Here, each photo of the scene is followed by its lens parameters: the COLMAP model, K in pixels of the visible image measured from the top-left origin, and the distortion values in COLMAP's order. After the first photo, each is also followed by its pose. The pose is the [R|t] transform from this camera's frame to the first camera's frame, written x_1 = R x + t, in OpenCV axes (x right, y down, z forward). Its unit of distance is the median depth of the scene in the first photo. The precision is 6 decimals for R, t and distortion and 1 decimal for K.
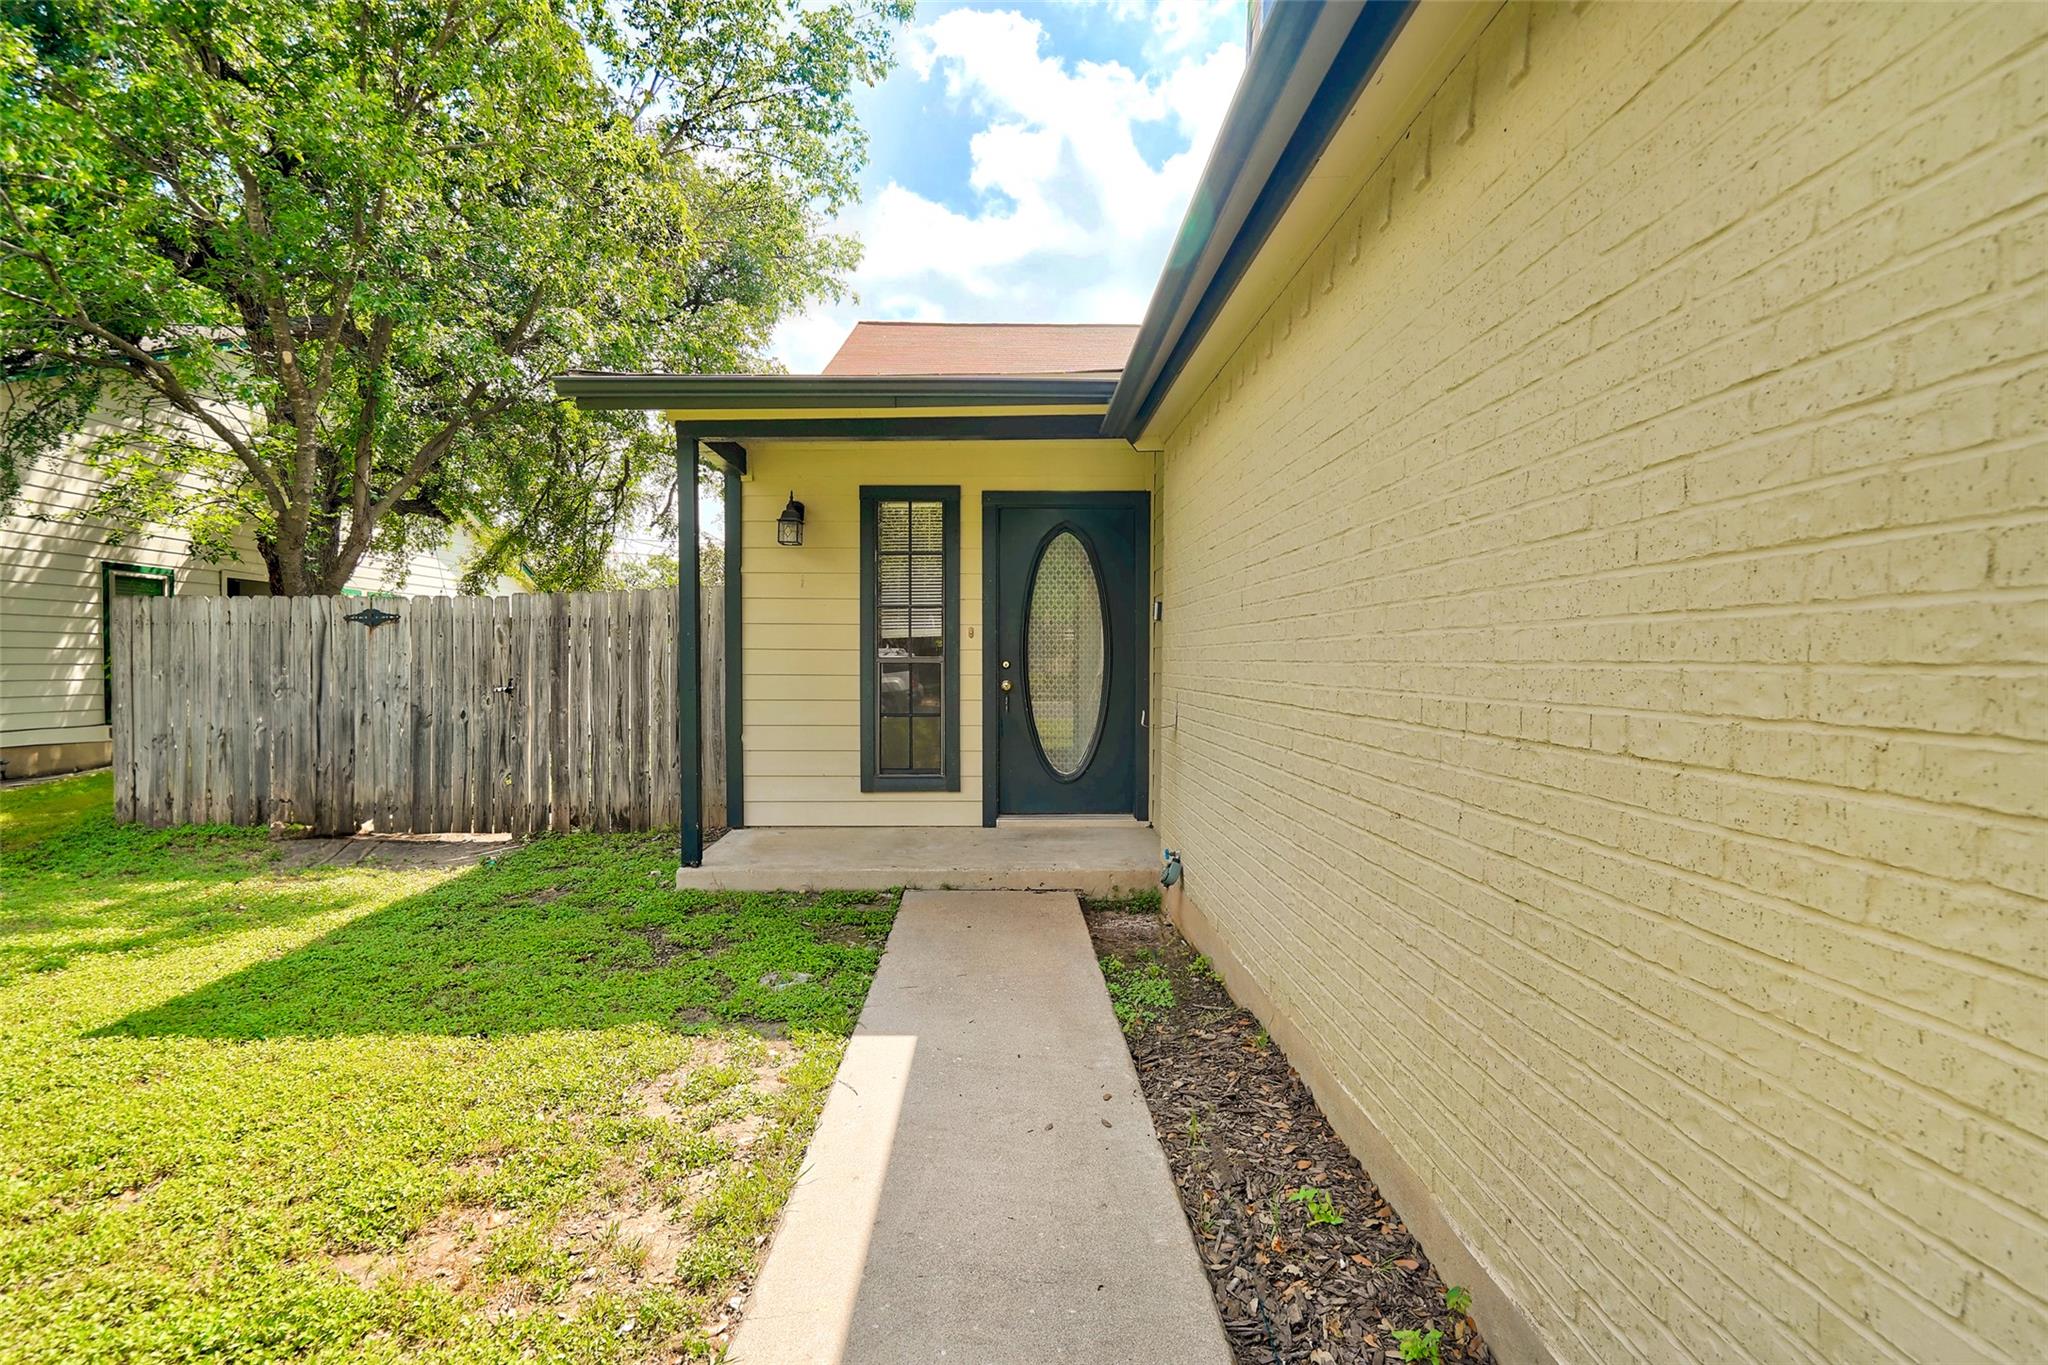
lens RADIAL K [[1030.3, 0, 1012.3], [0, 1030.3, 691.9], [0, 0, 1]] dist [-0.000610, 0.002145]
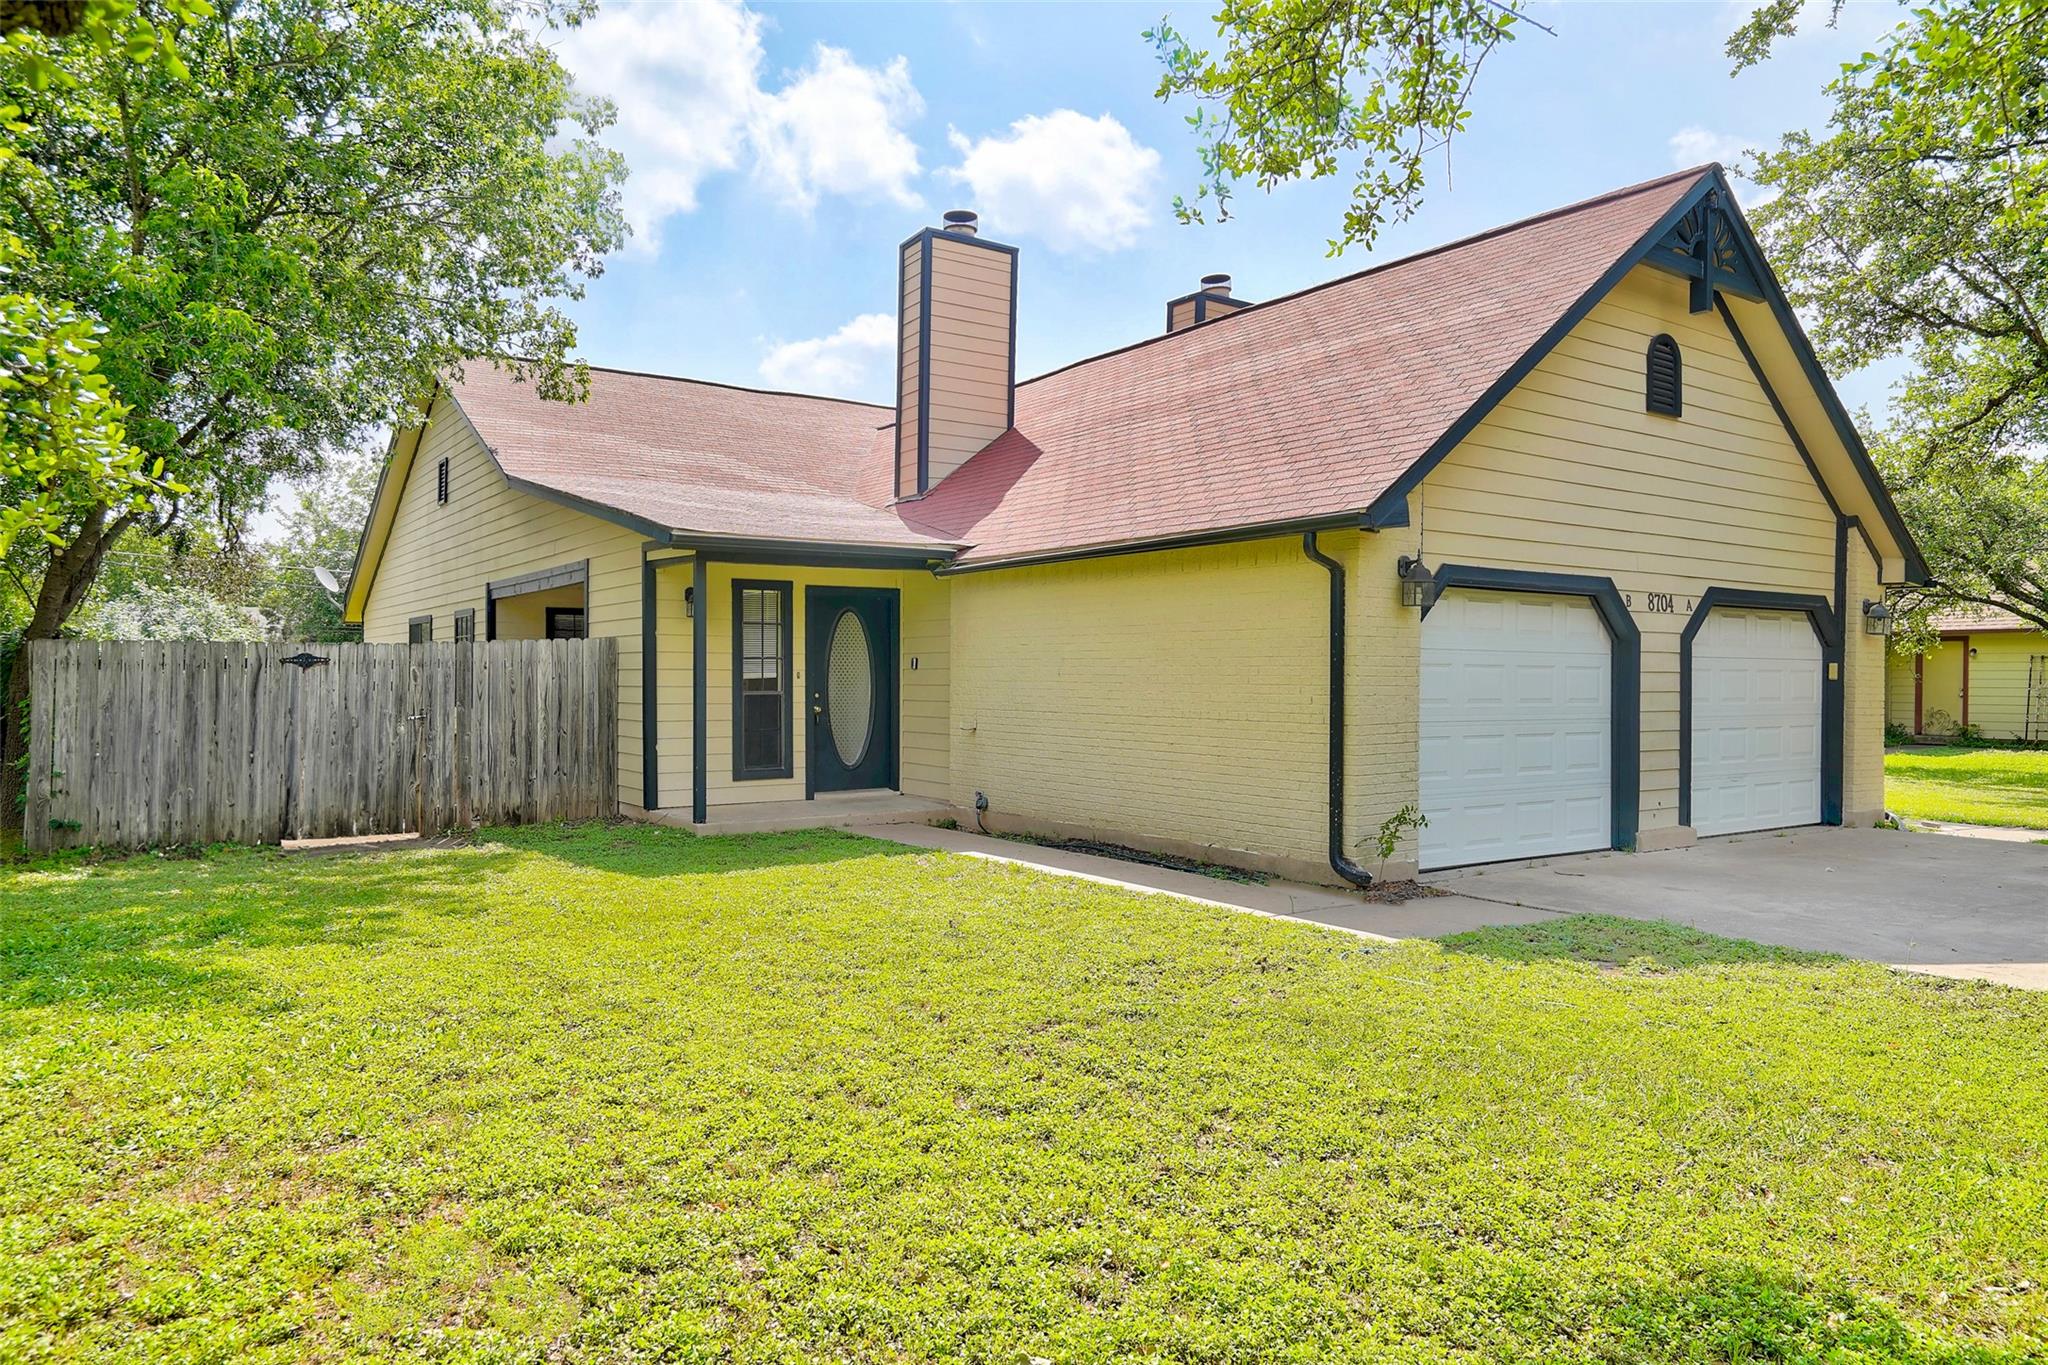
lens RADIAL K [[1345.0, 0, 1018.0], [0, 1345.0, 688.7], [0, 0, 1]] dist [-0.041181, -0.000605]
pose [[0.822851, -0.005073, 0.568234, -0.917255], [0.014923, 0.999808, -0.012684, -0.006670], [-0.568061, 0.018917, 0.822769, -0.855019]]
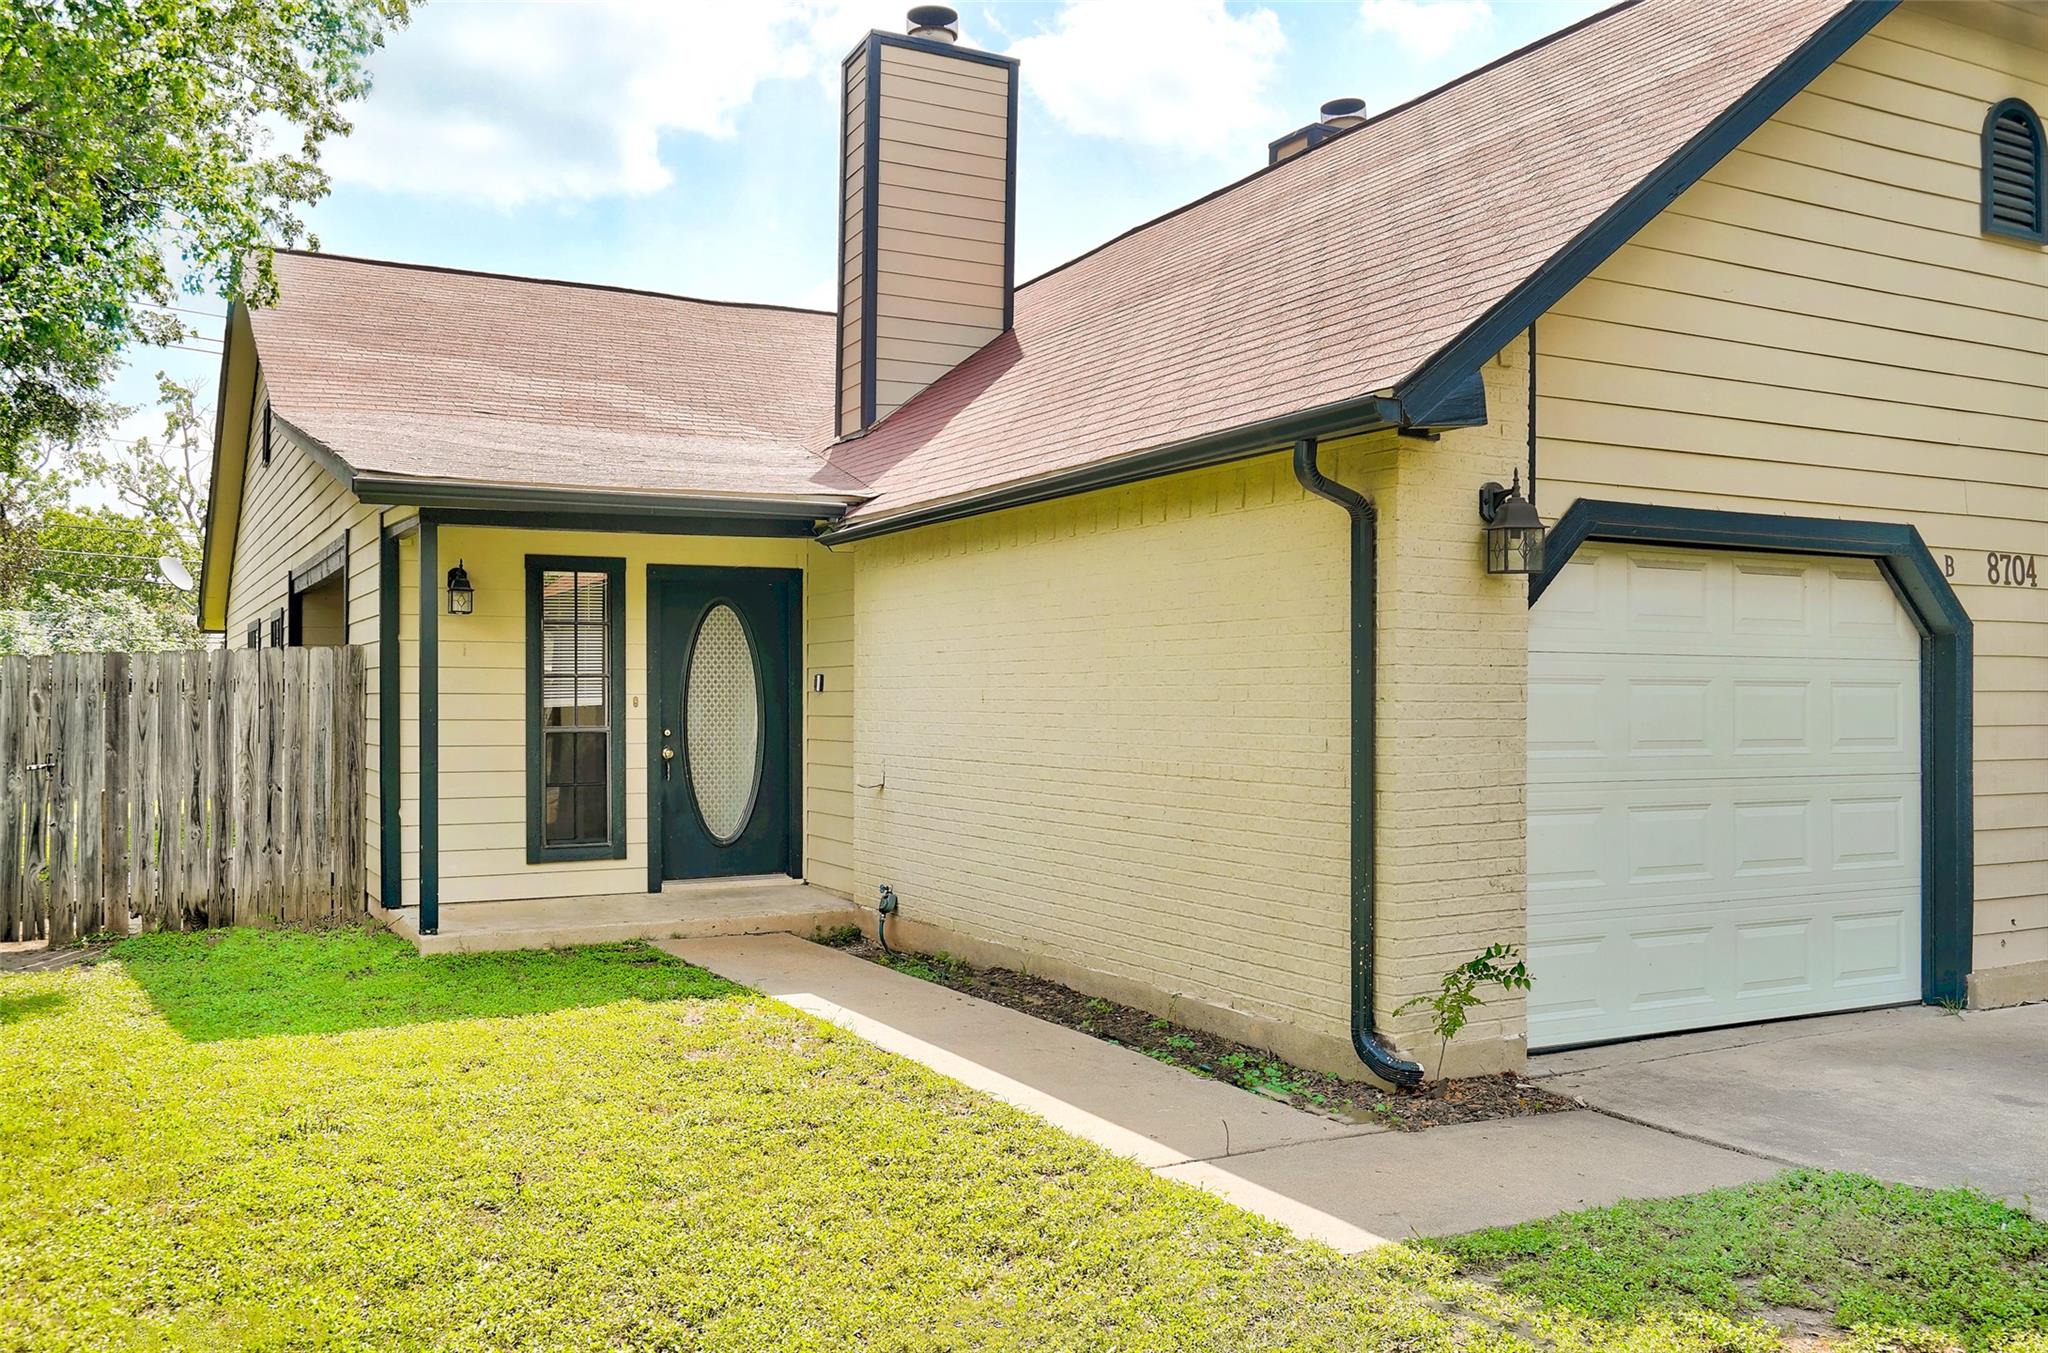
lens RADIAL K [[1708.4, 0, 1046.4], [0, 1708.4, 695.1], [0, 0, 1]] dist [-0.030194, 0.008039]
pose [[0.879514, -0.000703, 0.475873, -0.482964], [0.015344, 0.999521, -0.026883, -0.012709], [-0.475626, 0.030946, 0.879103, -0.671306]]
